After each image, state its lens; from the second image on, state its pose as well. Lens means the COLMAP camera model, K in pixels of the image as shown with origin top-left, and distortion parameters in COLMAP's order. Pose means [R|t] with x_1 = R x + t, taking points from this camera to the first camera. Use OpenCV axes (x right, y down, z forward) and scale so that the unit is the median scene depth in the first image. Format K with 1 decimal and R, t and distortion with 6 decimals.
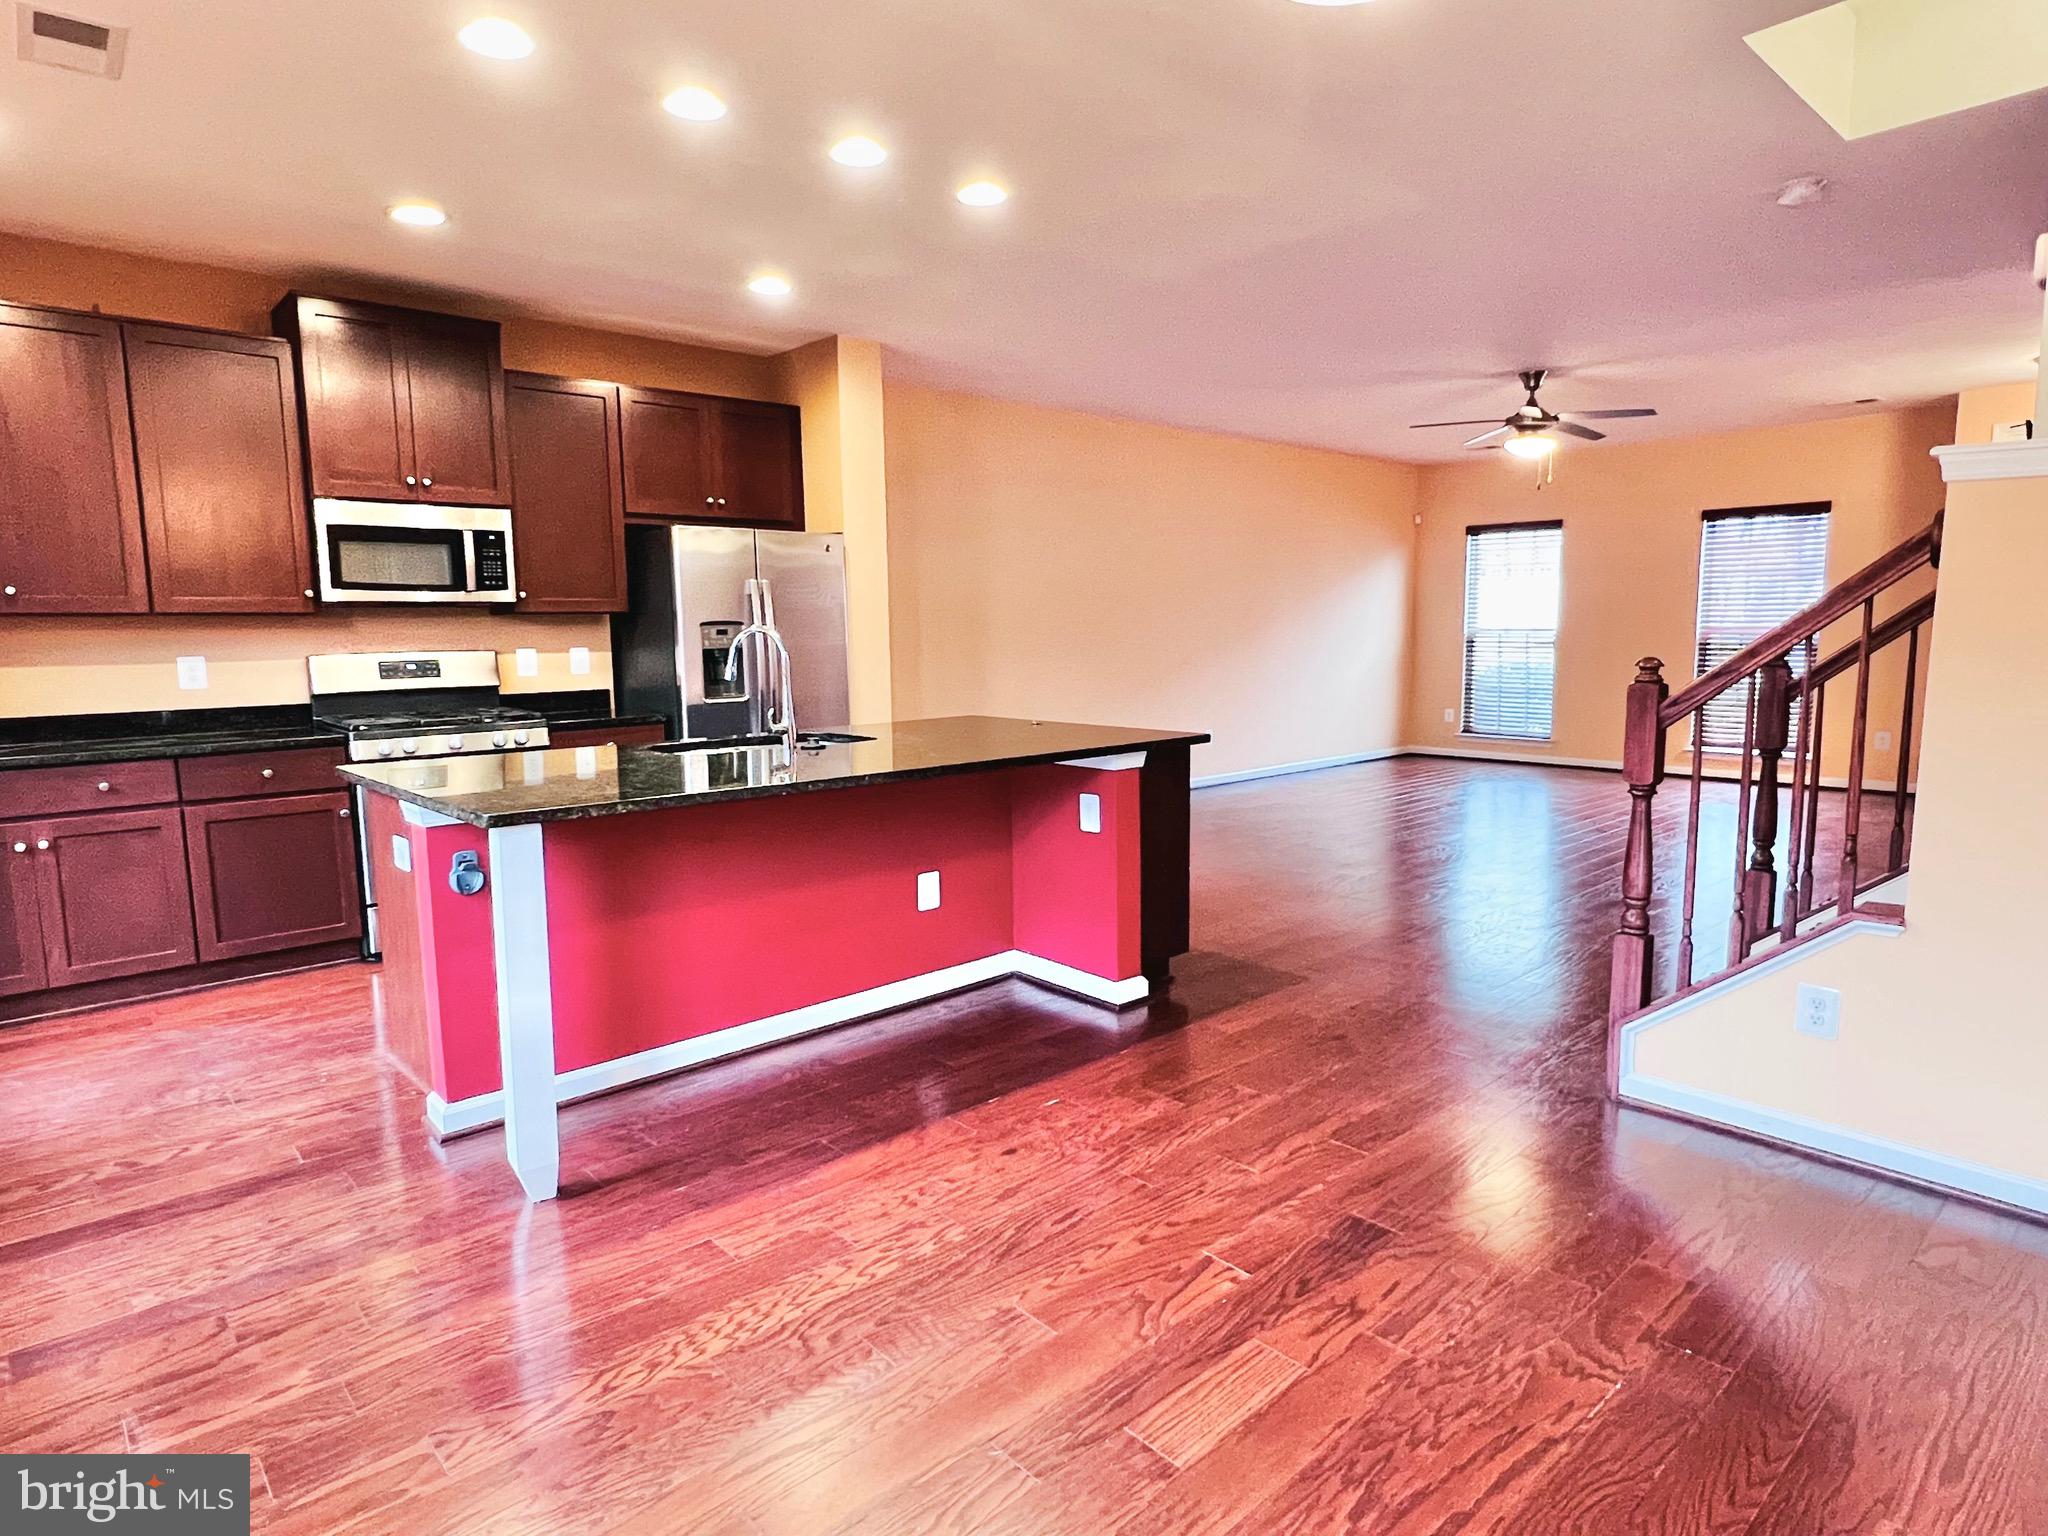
lens RADIAL K [[1144.3, 0, 1025.2], [0, 1144.3, 764.7], [0, 0, 1]] dist [-0.002912, -0.000661]
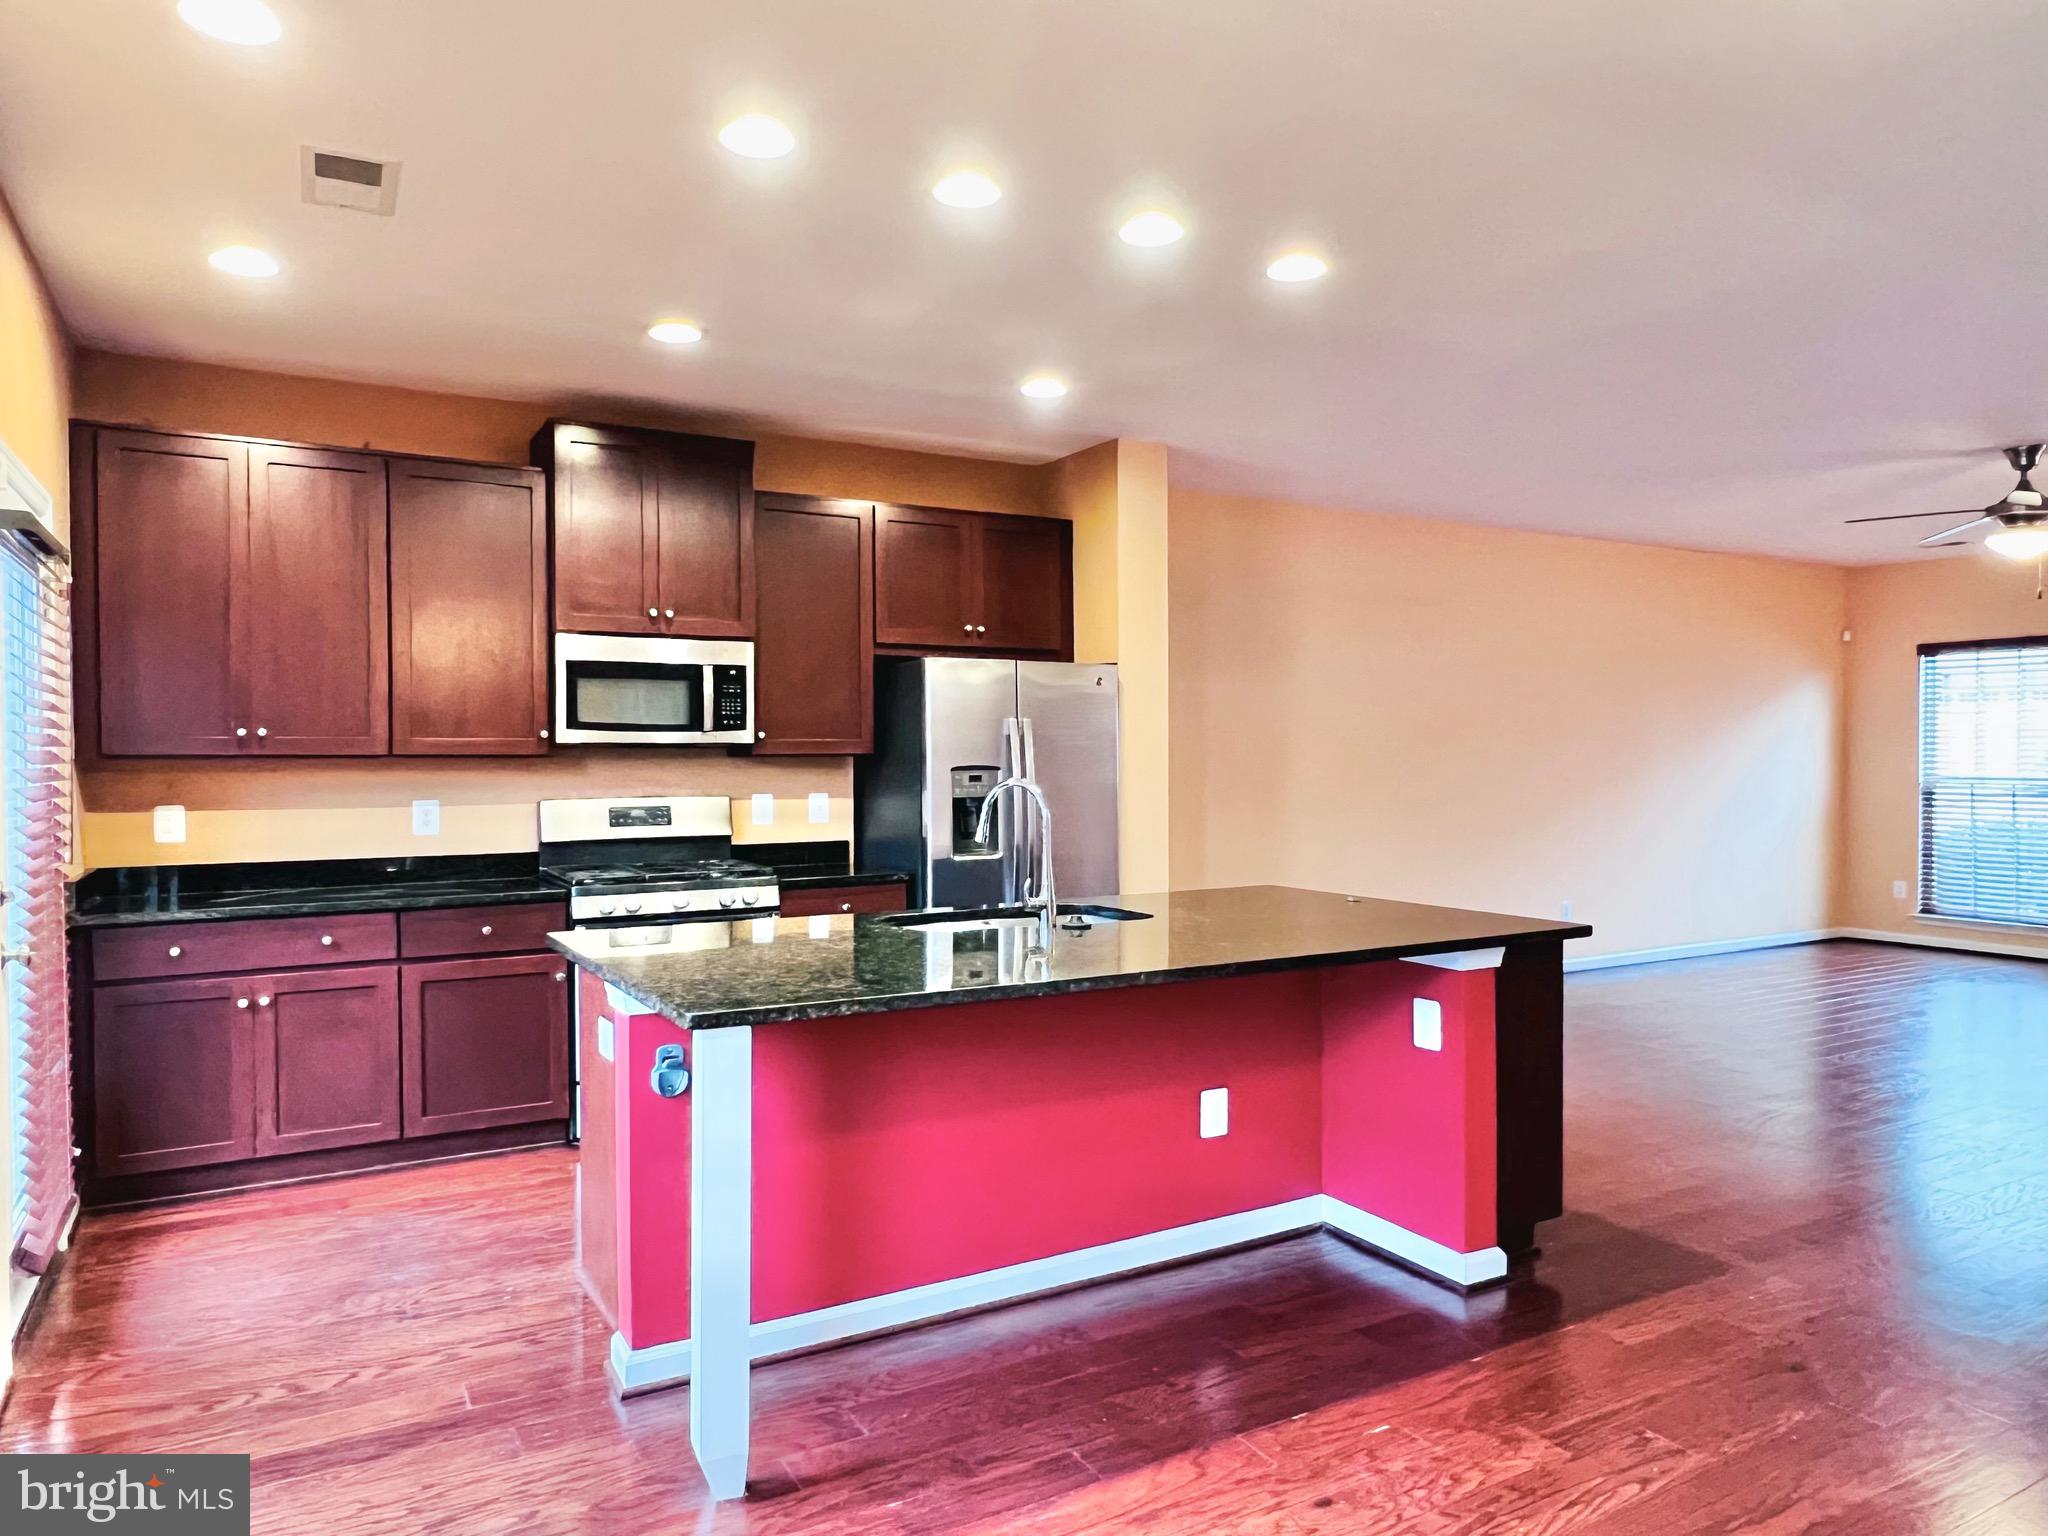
lens RADIAL K [[1311.5, 0, 1025.7], [0, 1311.5, 770.2], [0, 0, 1]] dist [-0.002529, -0.004120]
pose [[0.975625, 0.011348, -0.219149, -0.015266], [-0.035503, 0.993668, -0.106599, -0.023384], [0.216552, 0.111782, 0.969851, 0.064229]]
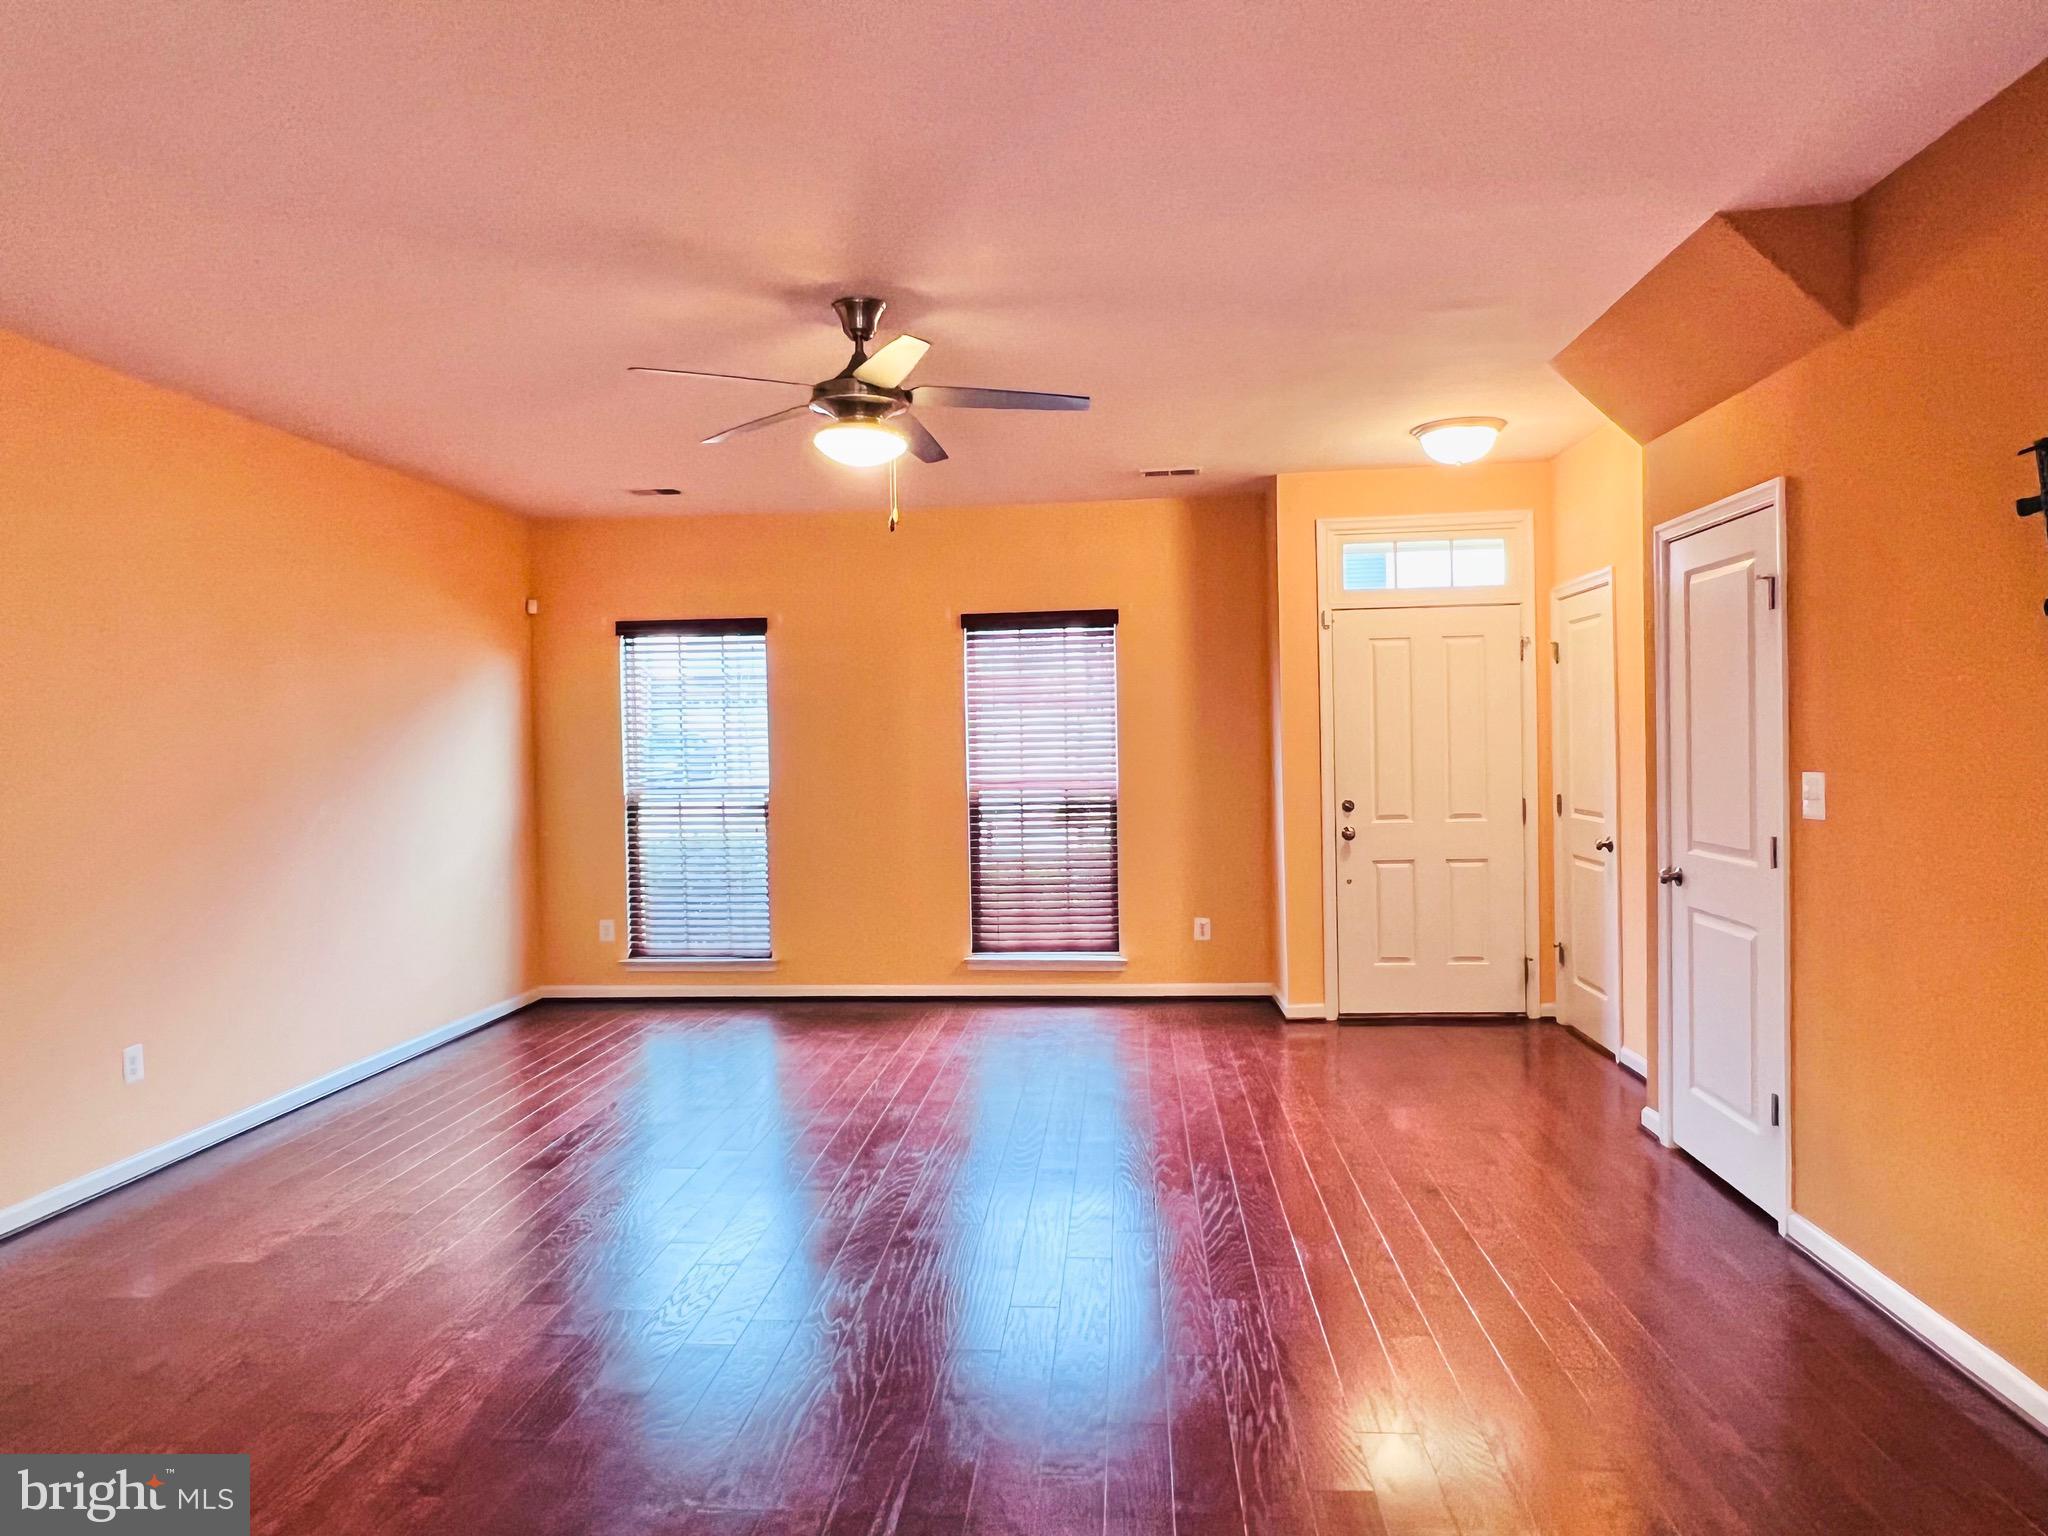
lens RADIAL K [[1311.5, 0, 1025.7], [0, 1311.5, 770.2], [0, 0, 1]] dist [-0.002529, -0.004120]
pose [[0.729277, -0.019406, 0.683943, 0.163327], [0.095397, 0.992718, -0.073554, -0.146047], [-0.677535, 0.118887, 0.725818, 0.901718]]
